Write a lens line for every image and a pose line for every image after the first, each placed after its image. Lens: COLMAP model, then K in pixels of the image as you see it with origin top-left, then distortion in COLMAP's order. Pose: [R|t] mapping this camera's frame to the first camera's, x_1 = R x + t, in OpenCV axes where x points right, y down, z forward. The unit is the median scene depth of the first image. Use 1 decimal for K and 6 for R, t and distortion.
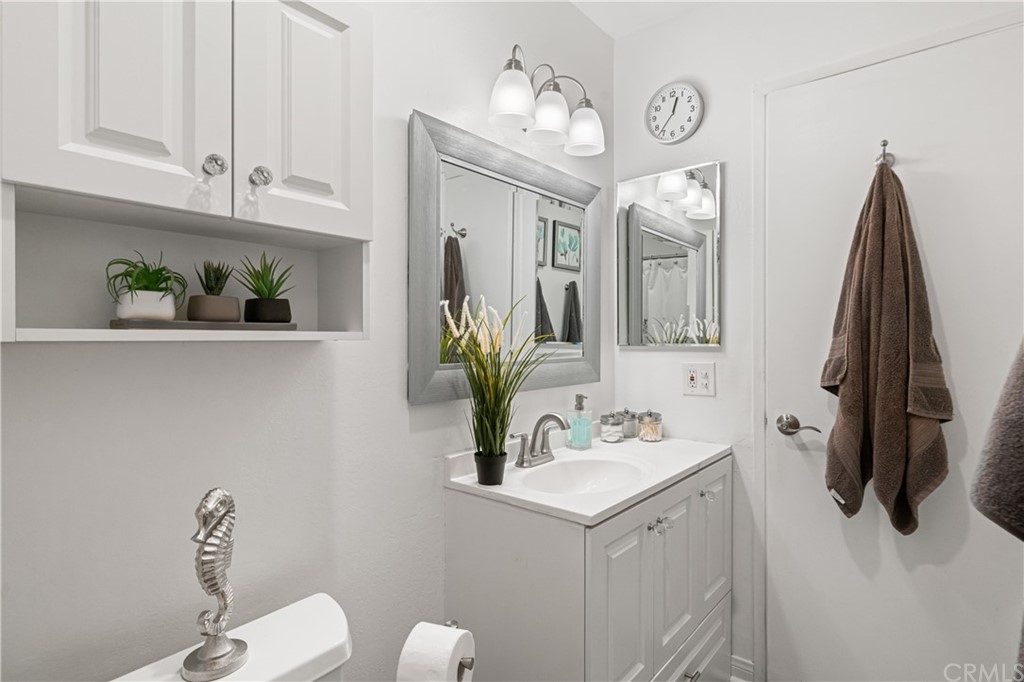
lens RADIAL K [[418.7, 0, 514.3], [0, 418.7, 335.9], [0, 0, 1]] dist [-0.001558, -0.000021]
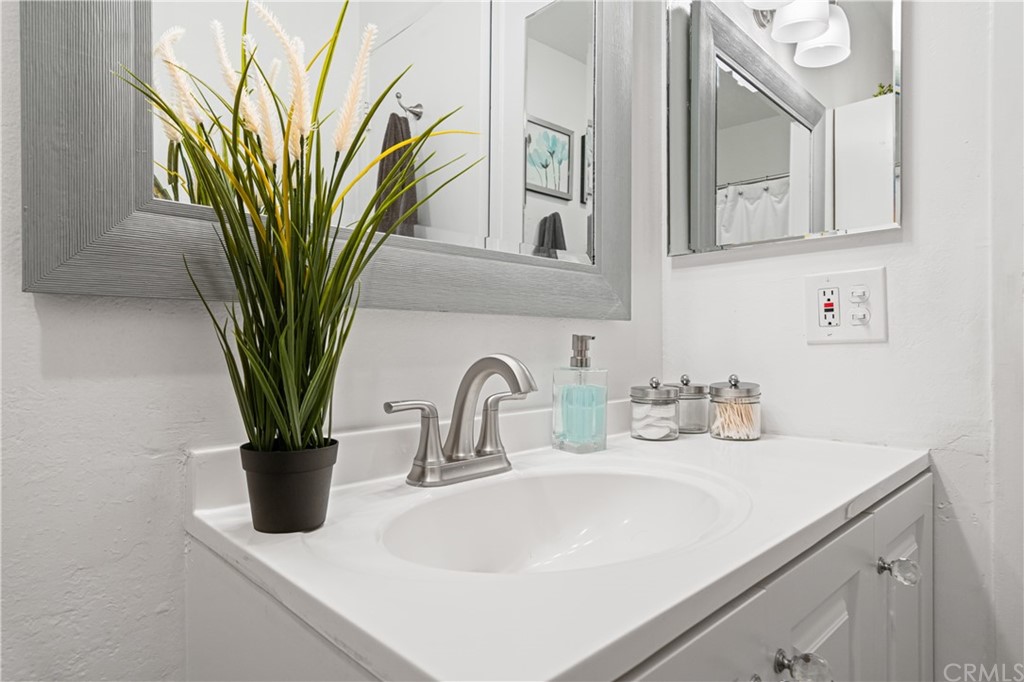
lens RADIAL K [[482.8, 0, 512.0], [0, 482.8, 341.0], [0, 0, 1]] dist [0.000966, 0.000562]
pose [[0.995481, -0.002850, -0.094917, 0.124879], [0.003326, 0.999983, 0.004859, 0.137680], [0.094901, -0.005152, 0.995473, 0.435190]]
